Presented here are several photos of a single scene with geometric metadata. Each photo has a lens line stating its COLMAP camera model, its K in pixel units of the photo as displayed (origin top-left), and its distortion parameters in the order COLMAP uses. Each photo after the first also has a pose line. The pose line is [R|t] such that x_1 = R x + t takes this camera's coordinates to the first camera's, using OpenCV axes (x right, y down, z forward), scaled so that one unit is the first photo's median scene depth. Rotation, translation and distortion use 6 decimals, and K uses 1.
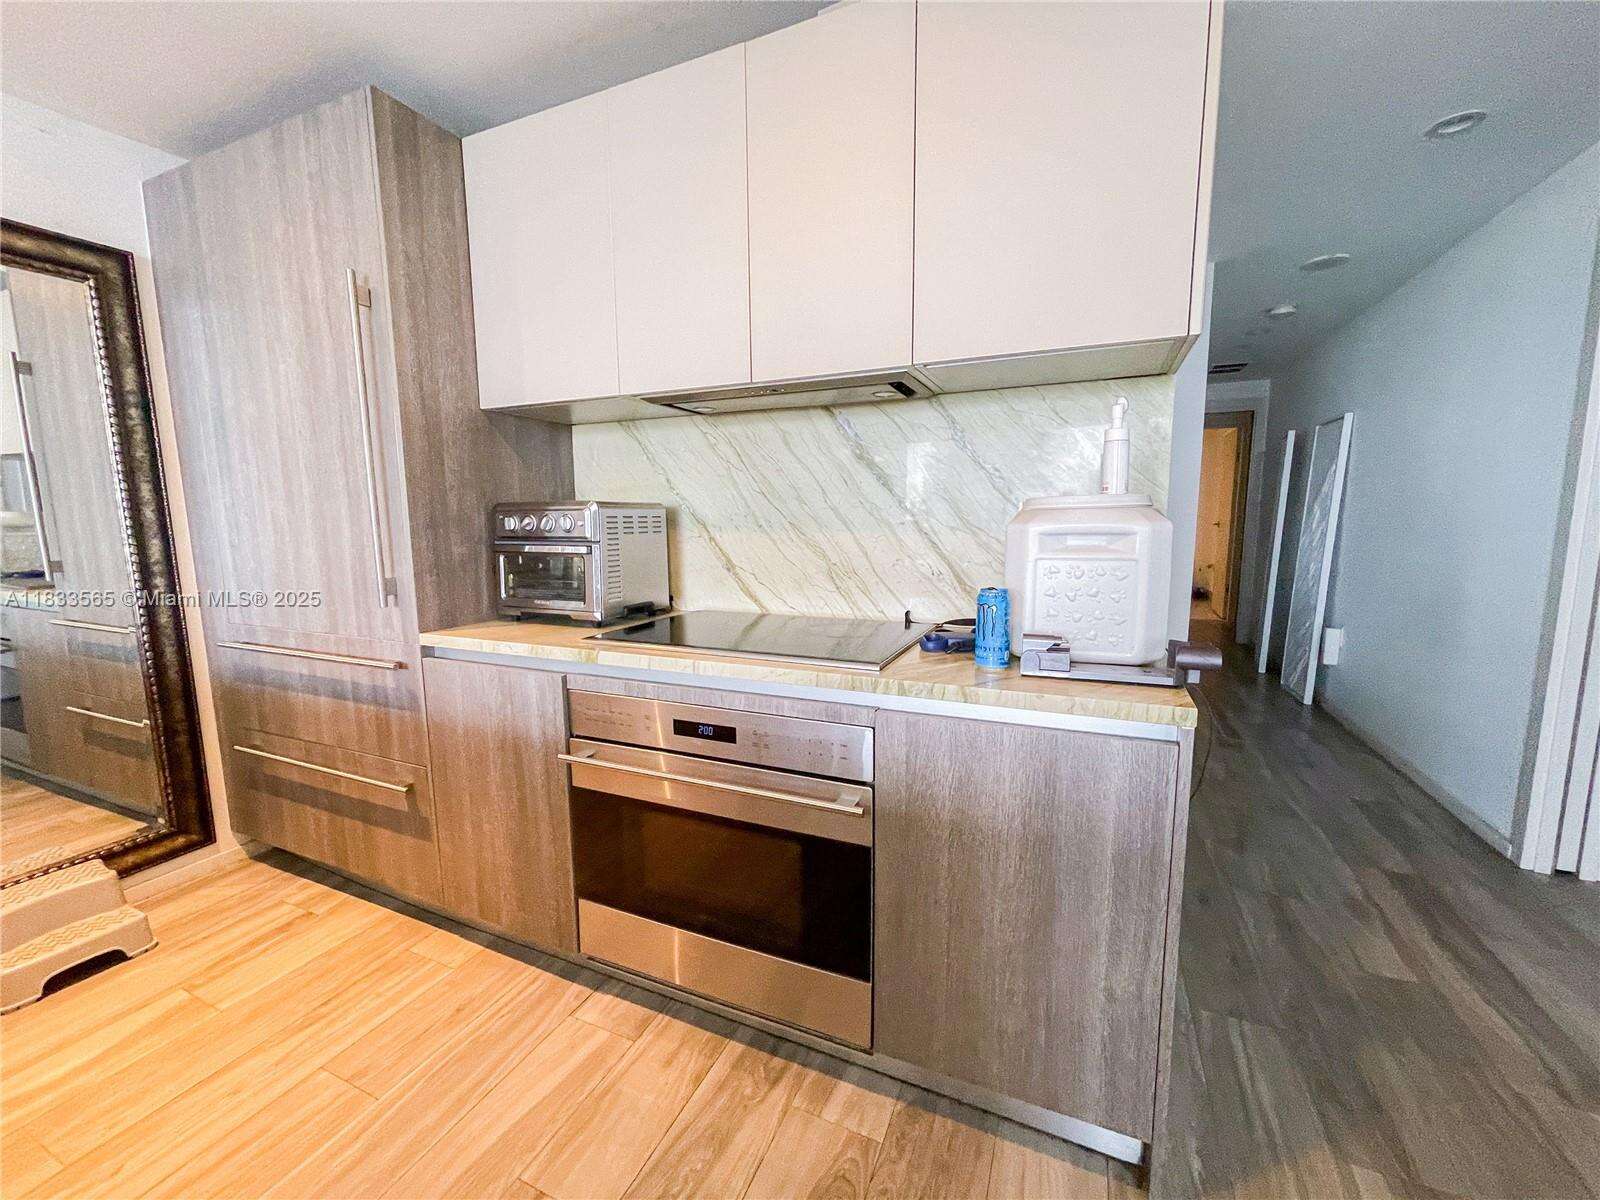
lens RADIAL K [[649.8, 0, 793.5], [0, 649.8, 604.6], [0, 0, 1]] dist [-0.002703, -0.000130]
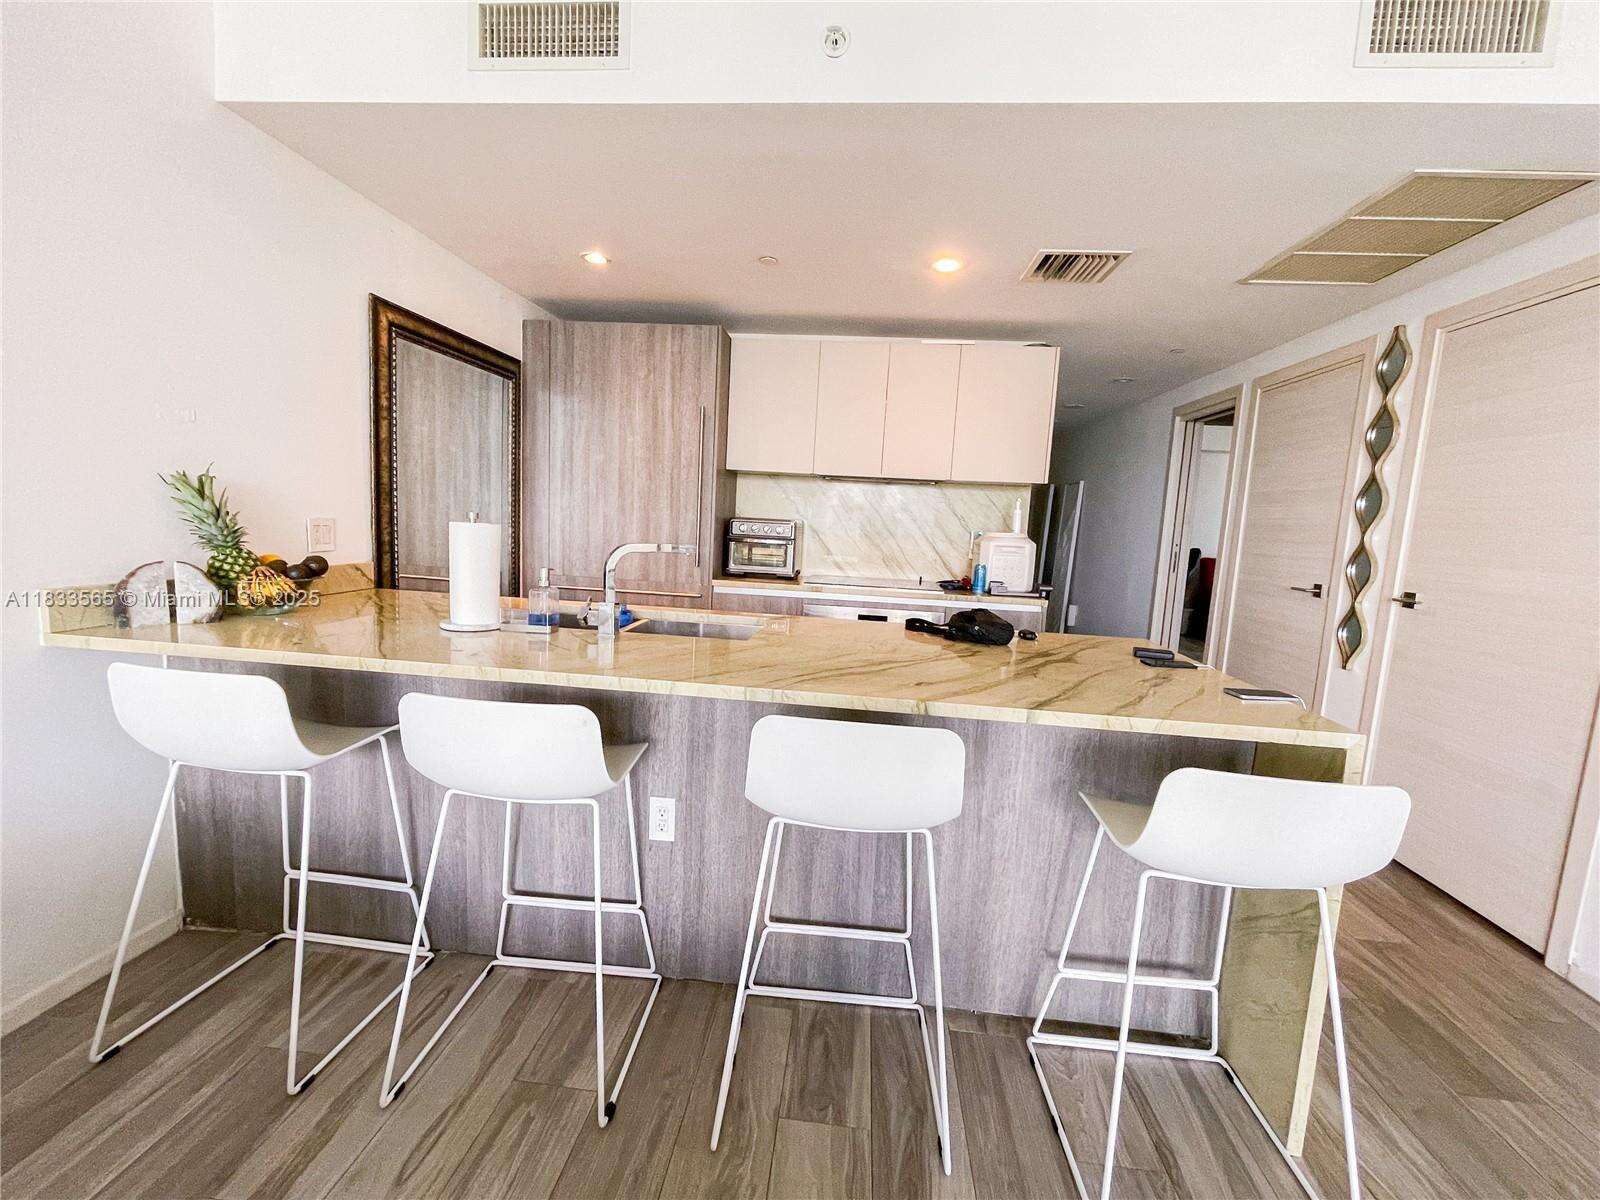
lens RADIAL K [[687.6, 0, 800.0], [0, 687.6, 600.0], [0, 0, 1]] dist [-0.000481, -0.000044]
pose [[0.946930, 0.019492, 0.320850, -0.975354], [-0.017762, 0.999808, -0.008320, 0.117789], [-0.320950, 0.002179, 0.947094, -1.102652]]
